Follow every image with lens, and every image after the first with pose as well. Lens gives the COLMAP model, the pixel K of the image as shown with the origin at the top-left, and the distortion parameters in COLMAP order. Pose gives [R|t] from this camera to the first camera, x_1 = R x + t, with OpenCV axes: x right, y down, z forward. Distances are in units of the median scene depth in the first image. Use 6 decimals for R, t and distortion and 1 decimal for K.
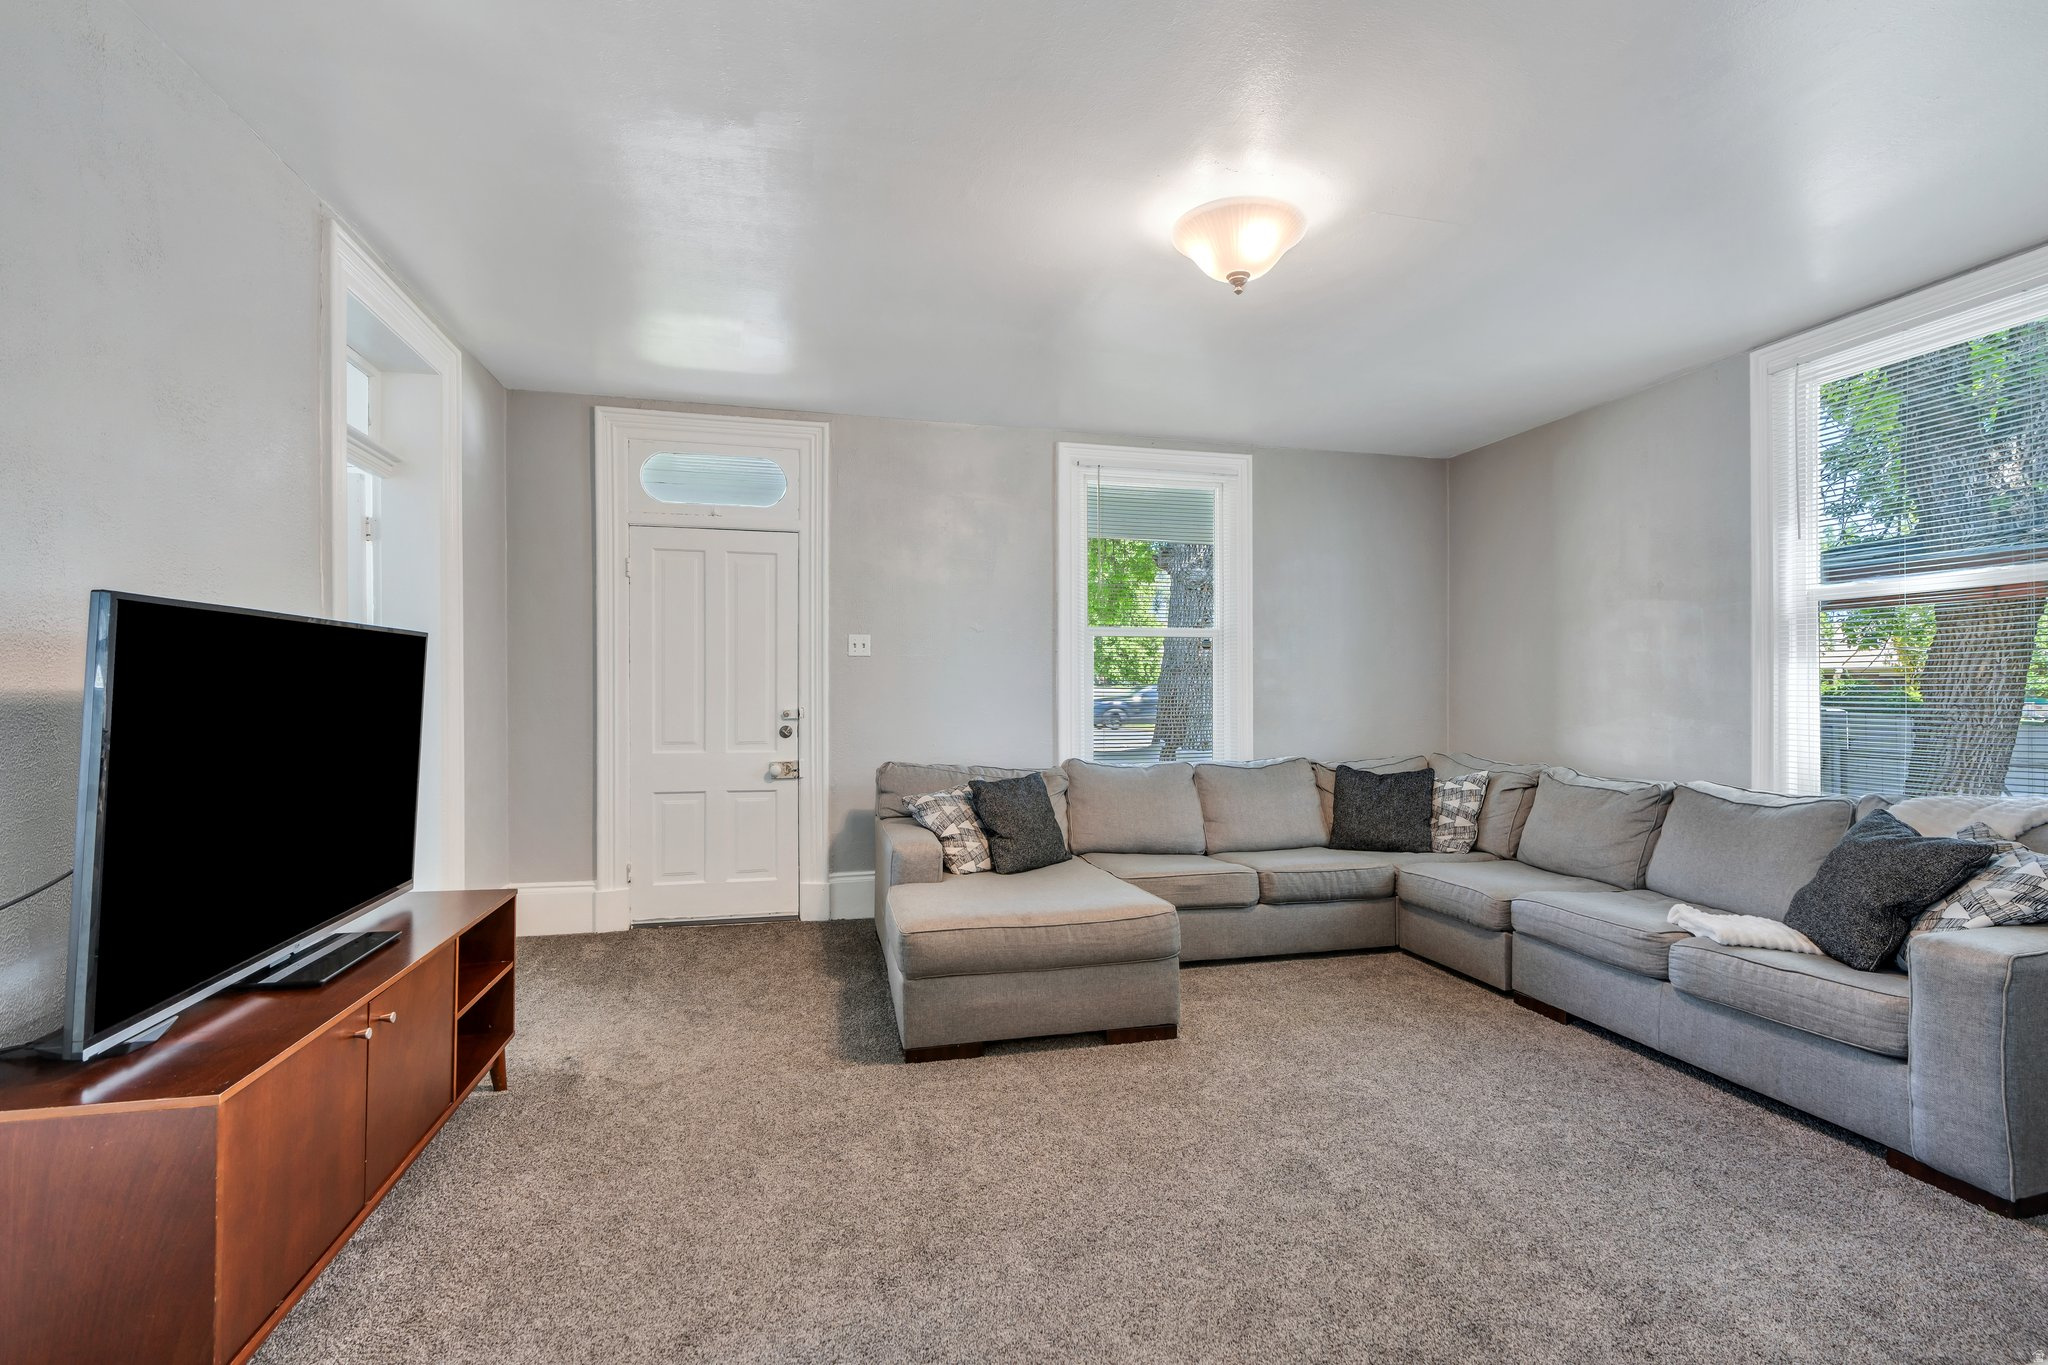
lens RADIAL K [[921.9, 0, 1029.6], [0, 921.9, 678.1], [0, 0, 1]] dist [-0.002932, 0.000287]
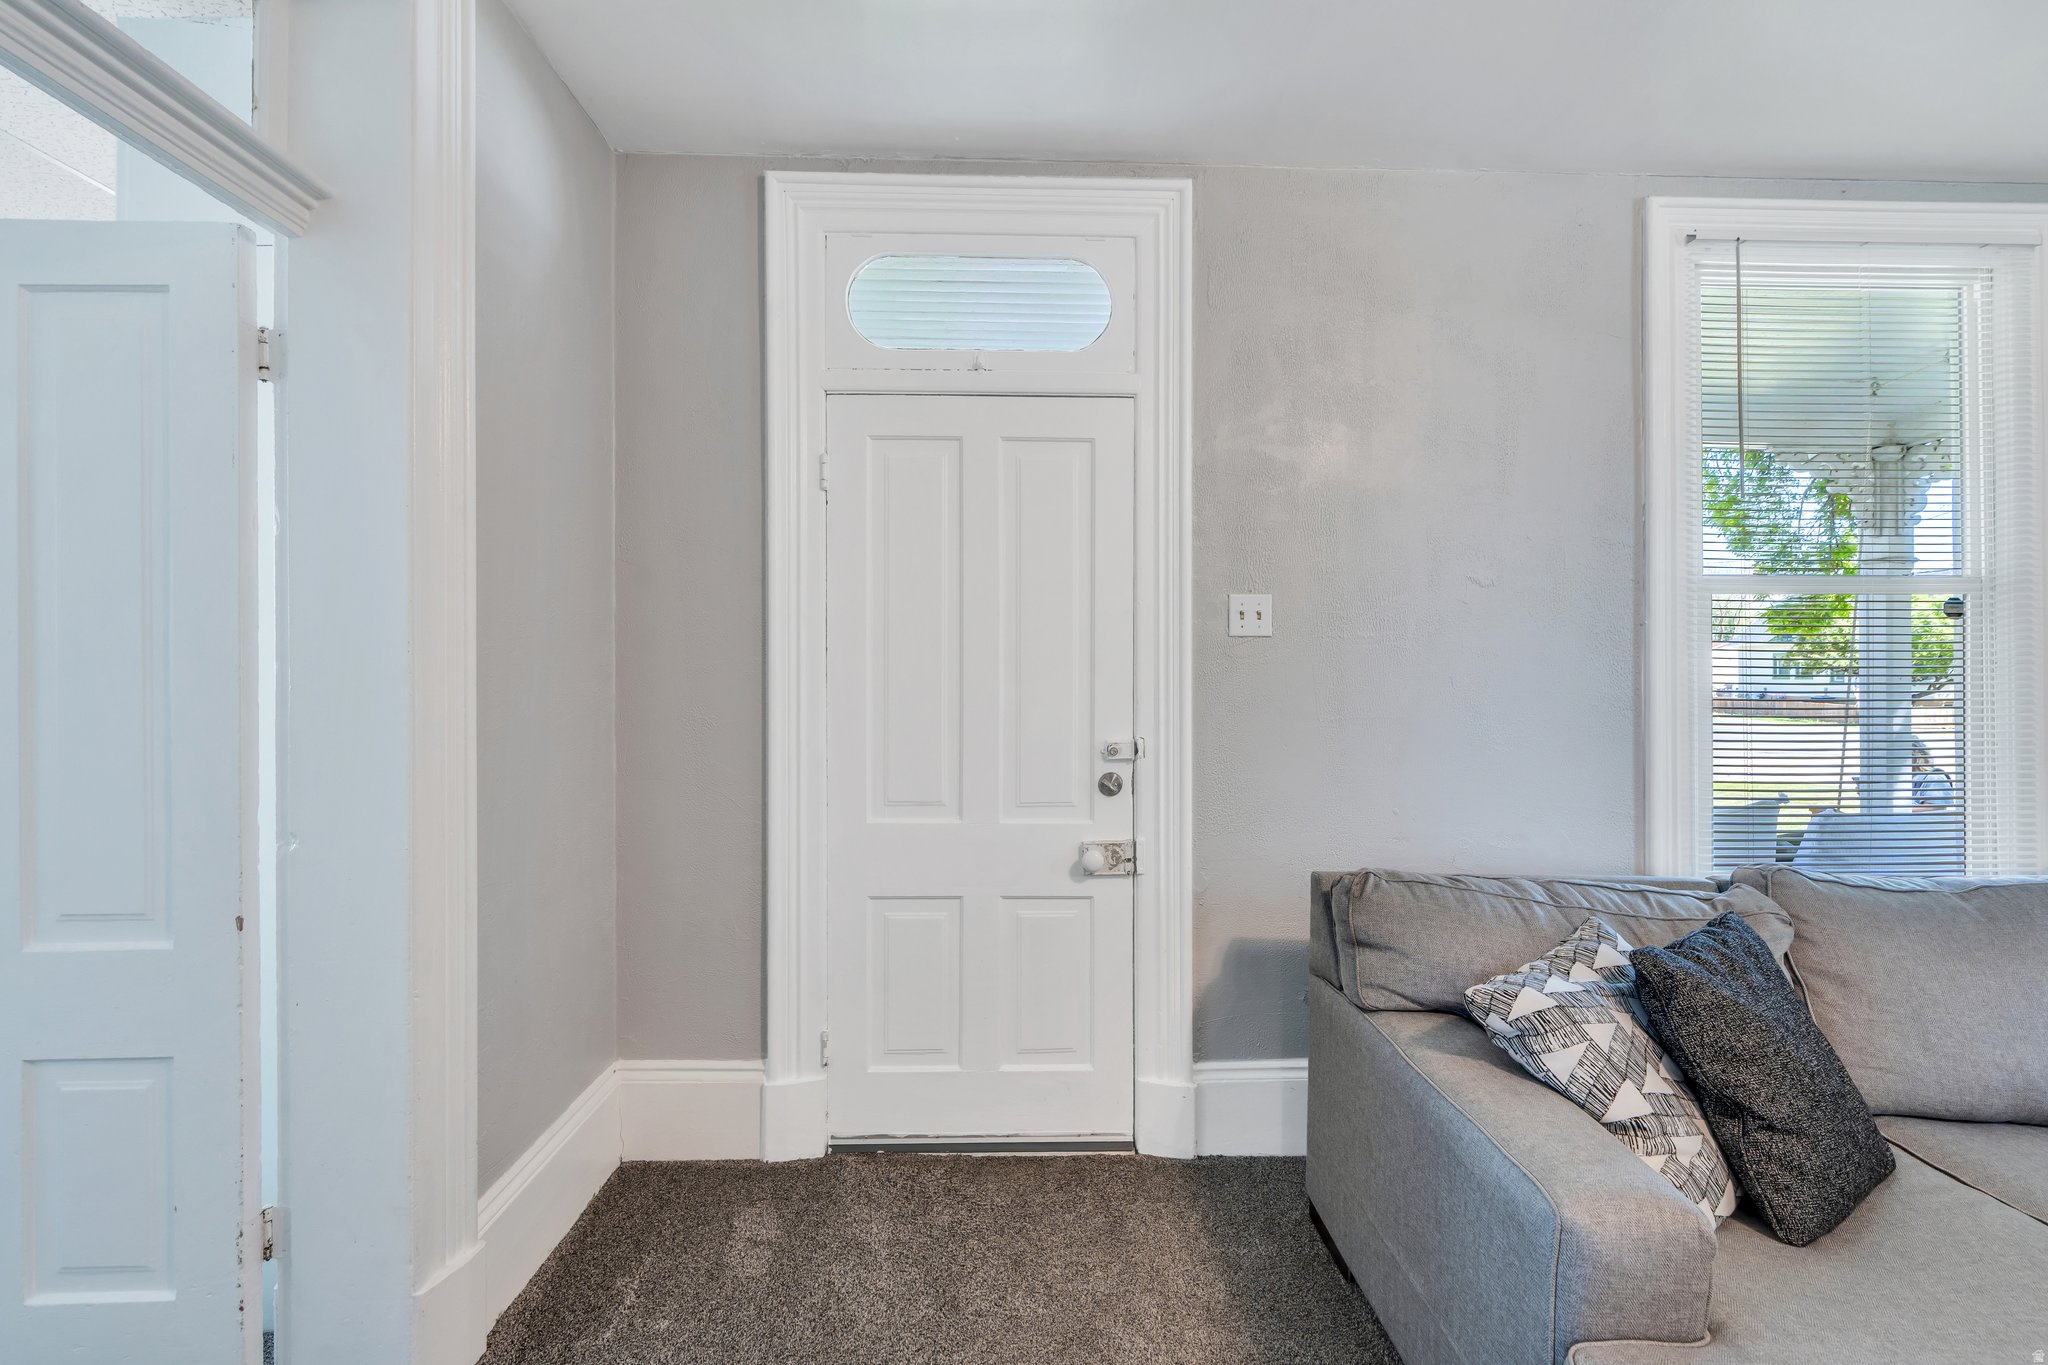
lens RADIAL K [[884.7, 0, 1029.8], [0, 884.7, 644.3], [0, 0, 1]] dist [-0.001377, 0.000001]
pose [[0.978823, -0.006913, -0.204590, -0.210011], [0.002615, 0.999770, -0.021273, -0.009567], [0.204690, 0.020287, 0.978617, 0.512864]]
